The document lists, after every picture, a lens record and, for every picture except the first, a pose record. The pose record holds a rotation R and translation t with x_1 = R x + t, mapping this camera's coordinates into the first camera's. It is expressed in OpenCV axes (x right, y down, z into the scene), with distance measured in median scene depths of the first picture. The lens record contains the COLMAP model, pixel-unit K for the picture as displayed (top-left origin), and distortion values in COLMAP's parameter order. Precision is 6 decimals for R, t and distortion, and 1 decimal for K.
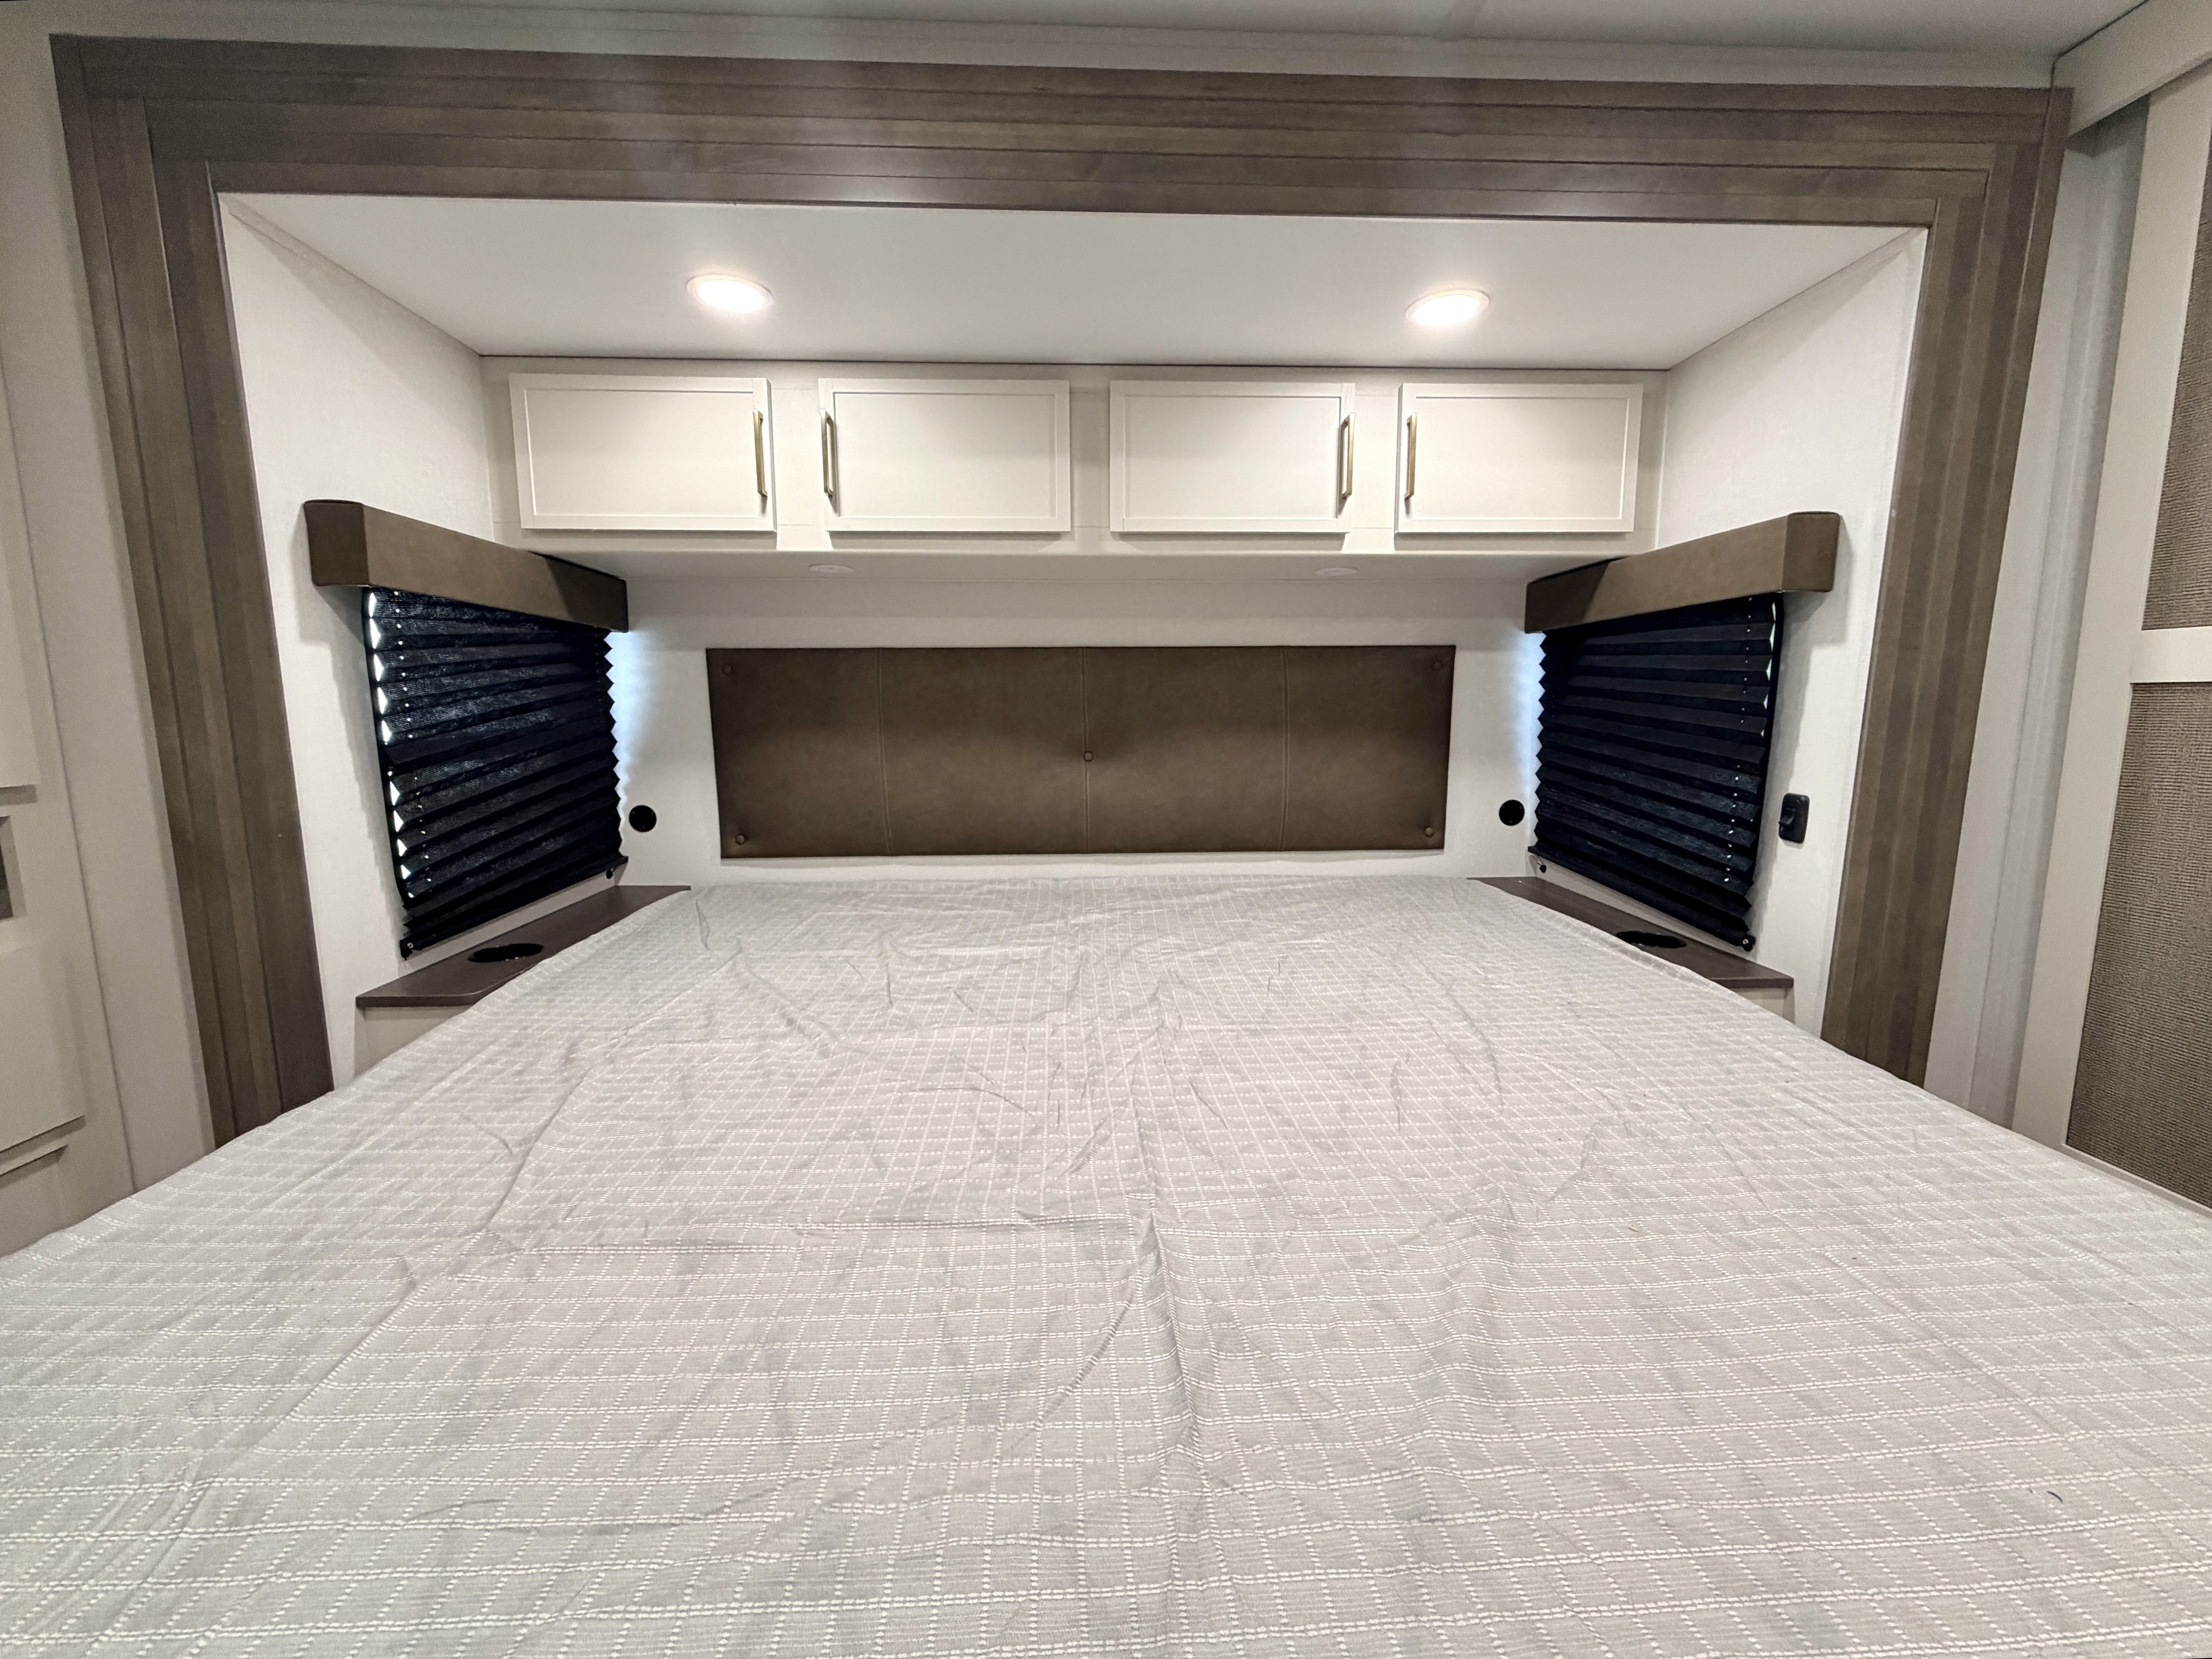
lens RADIAL K [[919.9, 0, 1106.0], [0, 919.9, 829.5], [0, 0, 1]] dist [-0.002058, -0.000045]
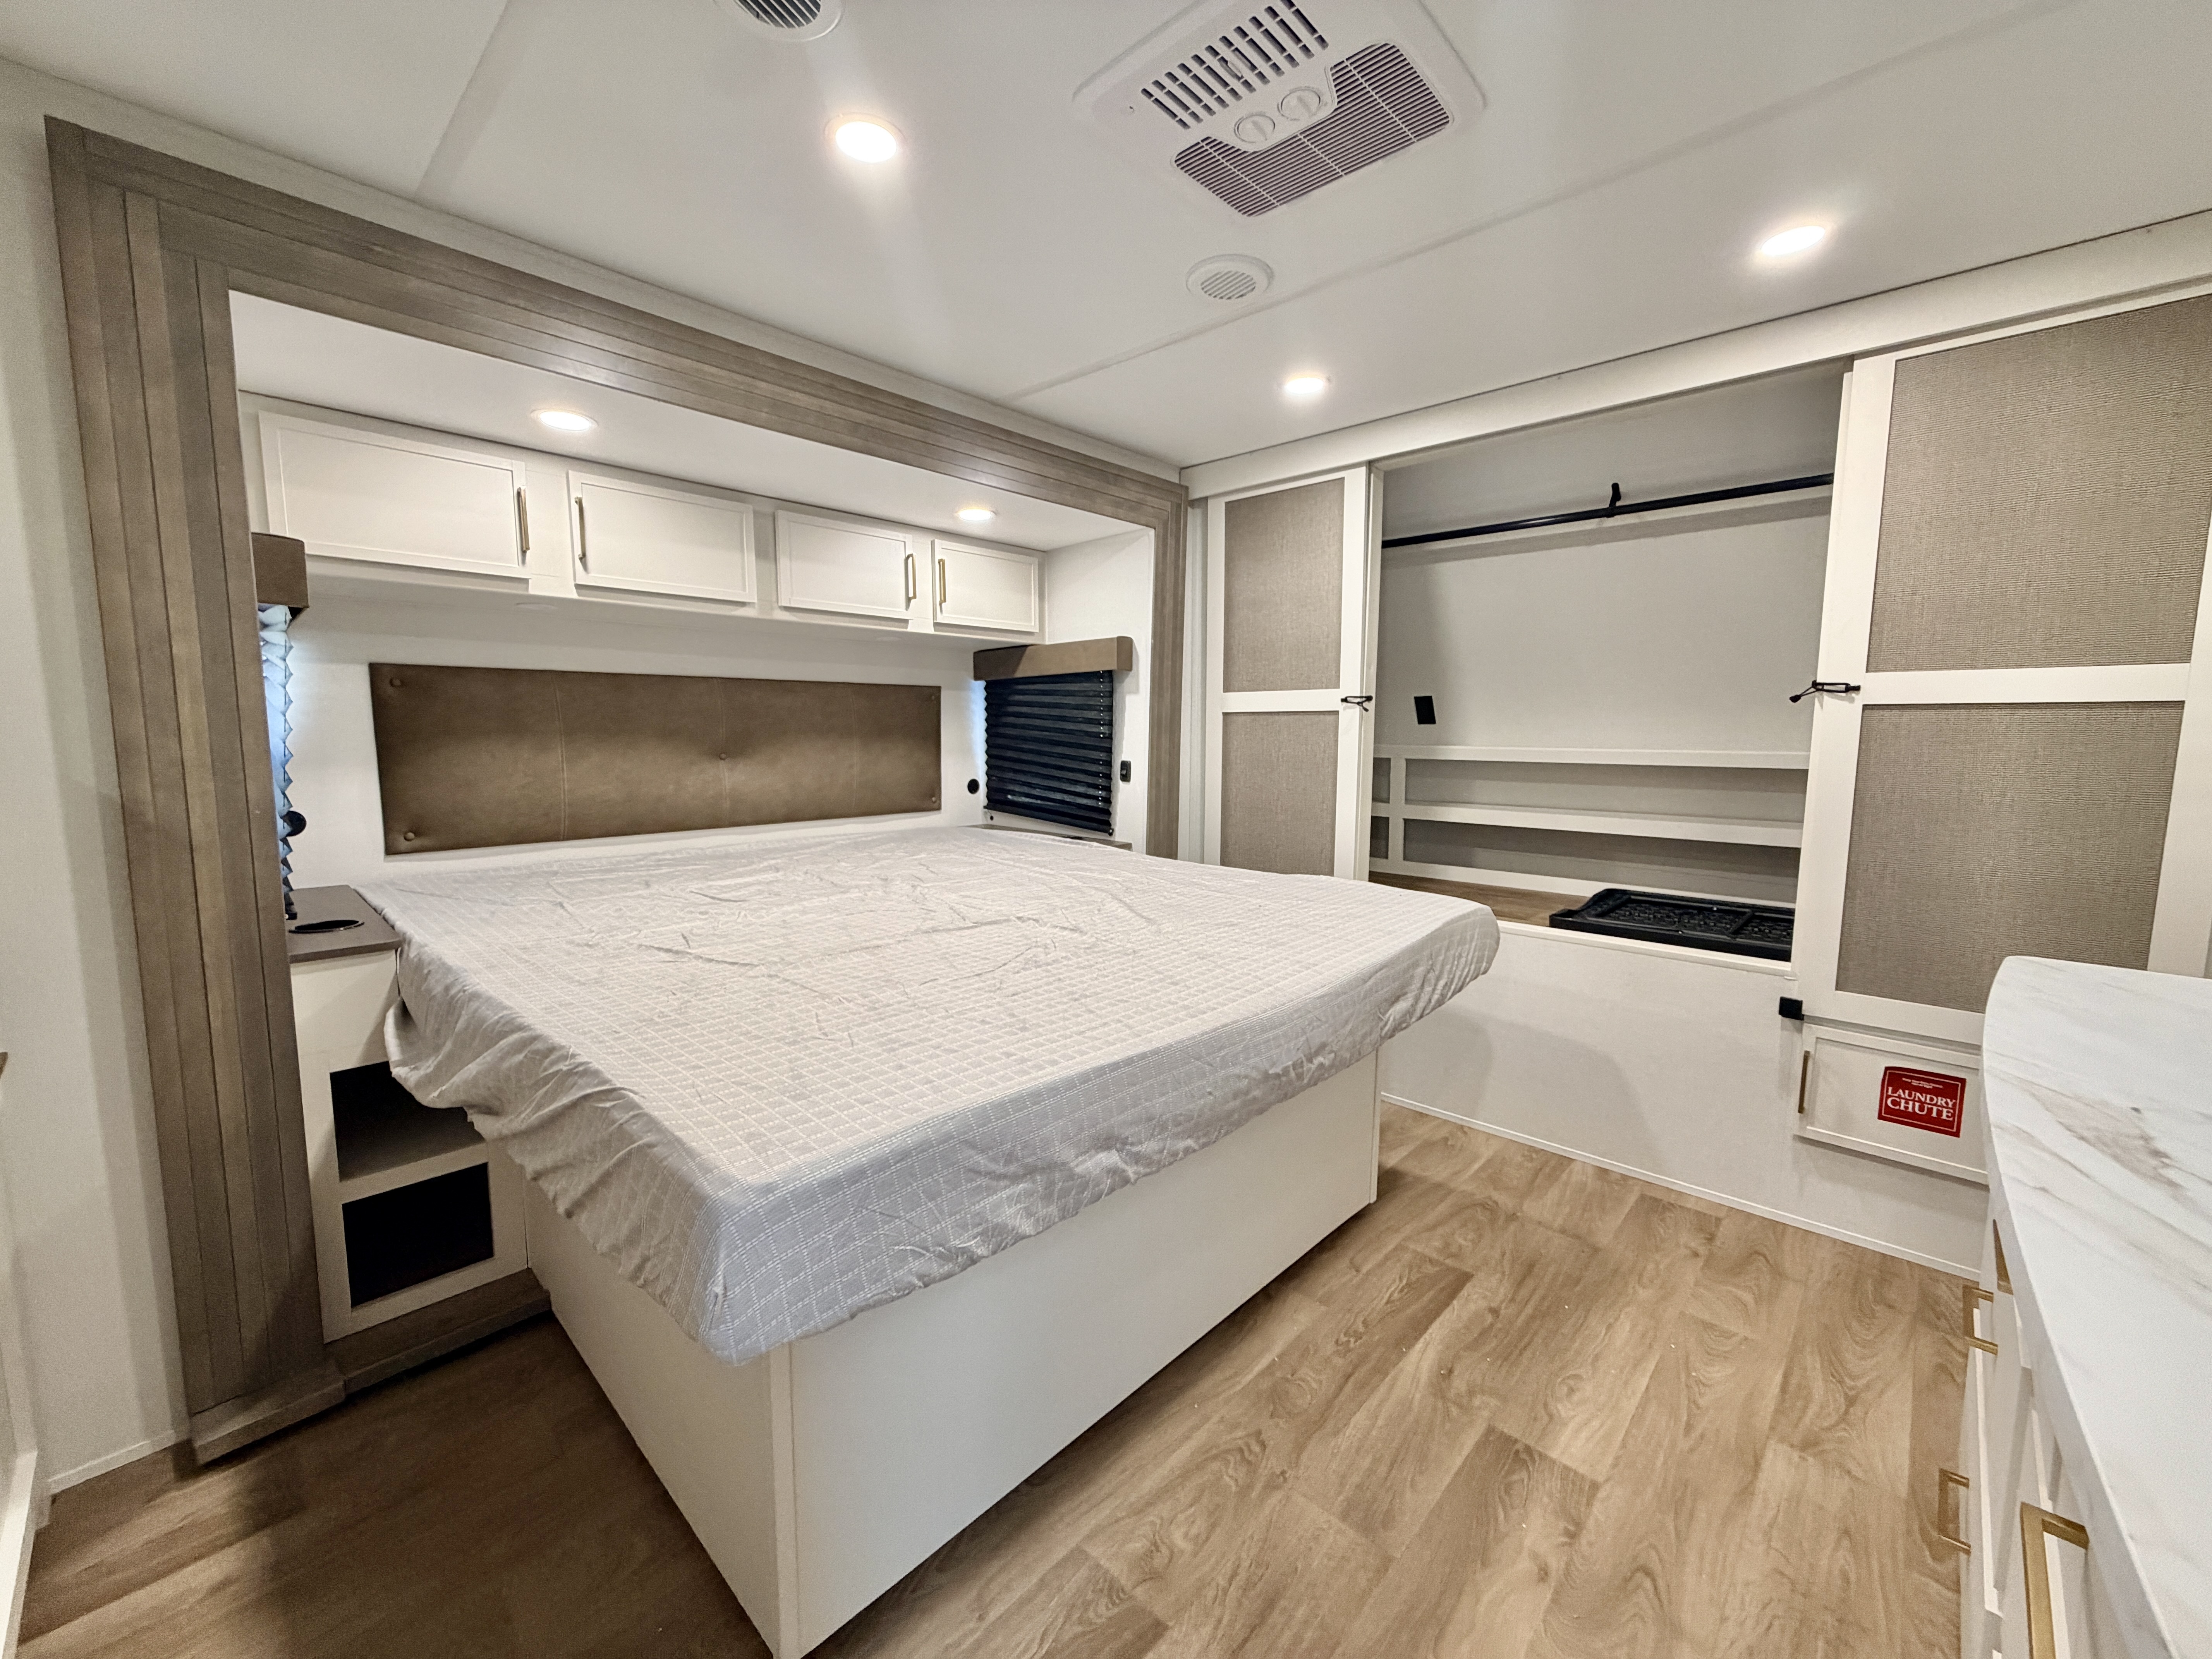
lens RADIAL K [[879.1, 0, 1101.5], [0, 879.1, 830.4], [0, 0, 1]] dist [-0.000765, 0.000136]
pose [[0.720026, -0.074528, 0.689934, -0.664518], [0.093633, 0.995558, 0.009826, 0.089612], [-0.687601, 0.057526, 0.723806, -0.423446]]
